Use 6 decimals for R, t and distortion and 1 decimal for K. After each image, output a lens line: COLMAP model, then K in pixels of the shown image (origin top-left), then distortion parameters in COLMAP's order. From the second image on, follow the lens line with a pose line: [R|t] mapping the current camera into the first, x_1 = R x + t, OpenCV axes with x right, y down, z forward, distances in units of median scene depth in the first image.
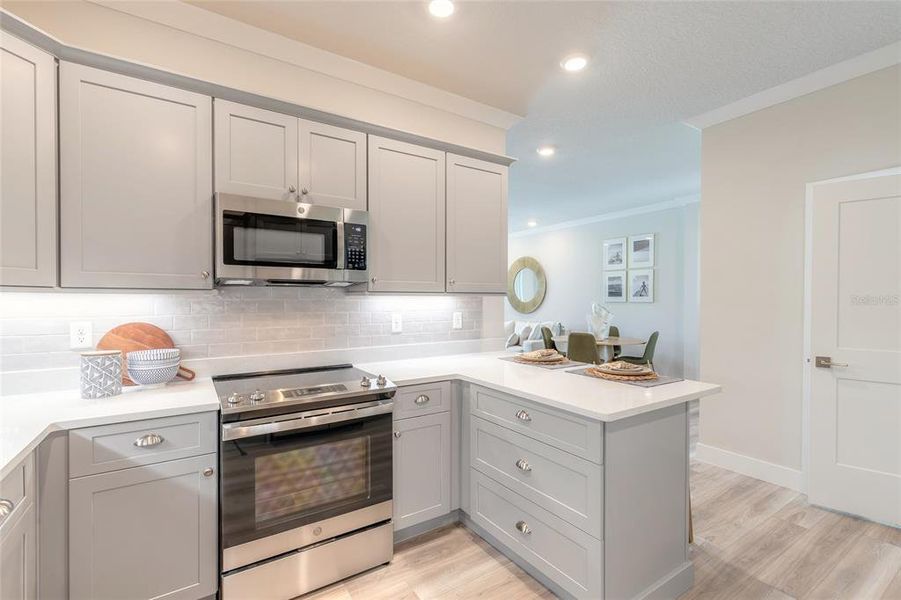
lens RADIAL K [[406.0, 0, 447.7], [0, 406.0, 303.0], [0, 0, 1]] dist [0.008887, -0.003348]
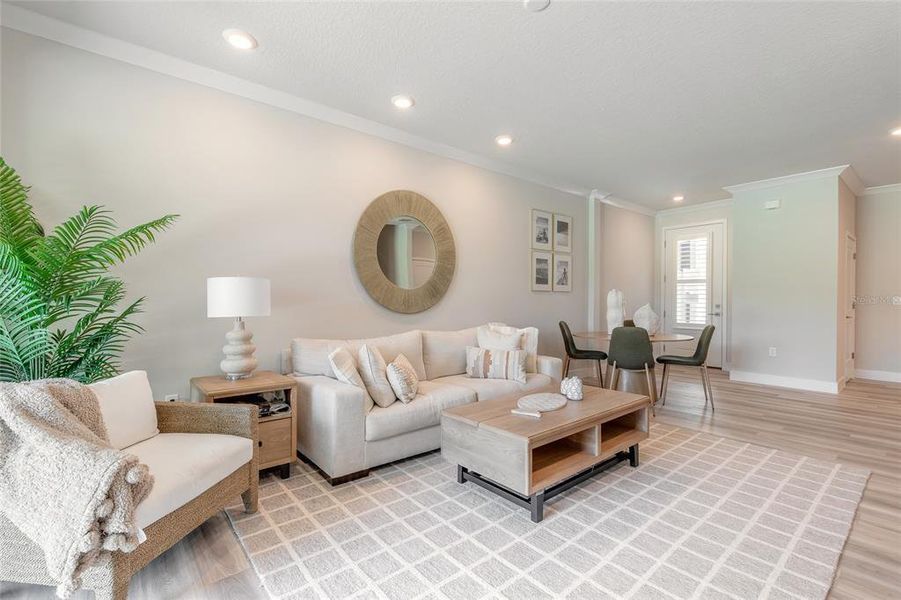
lens RADIAL K [[406.0, 0, 446.2], [0, 406.0, 301.5], [0, 0, 1]] dist [0.008887, -0.003348]
pose [[-0.116738, -0.008193, 0.993129, -0.357548], [0.003677, 0.999956, 0.008681, 0.011111], [-0.993156, 0.004665, -0.116702, 1.295685]]
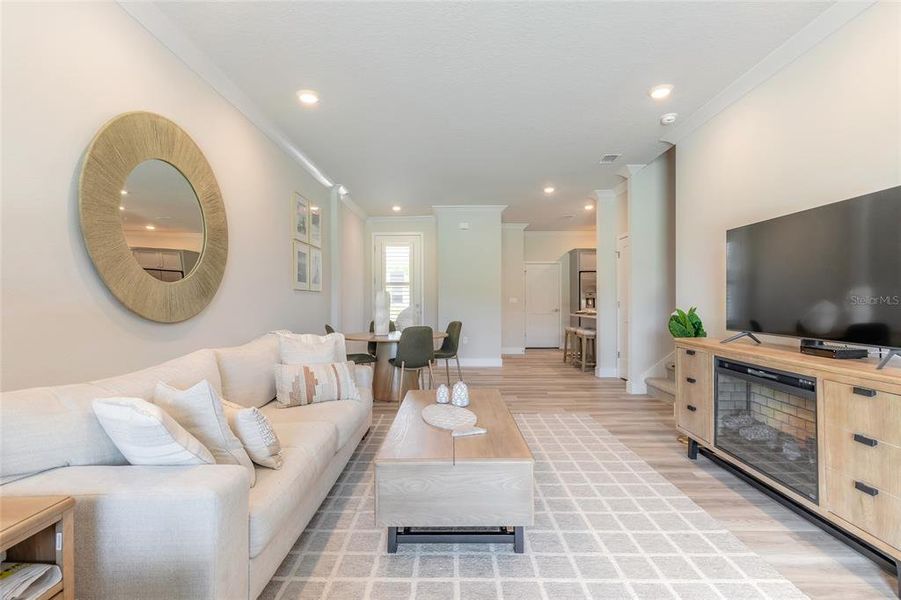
lens RADIAL K [[406.0, 0, 447.4], [0, 406.0, 302.6], [0, 0, 1]] dist [0.008887, -0.003348]
pose [[-0.832473, -0.003728, 0.554054, -0.164040], [0.003198, 0.999928, 0.011533, 0.011946], [-0.554057, 0.011373, -0.832401, 1.447182]]
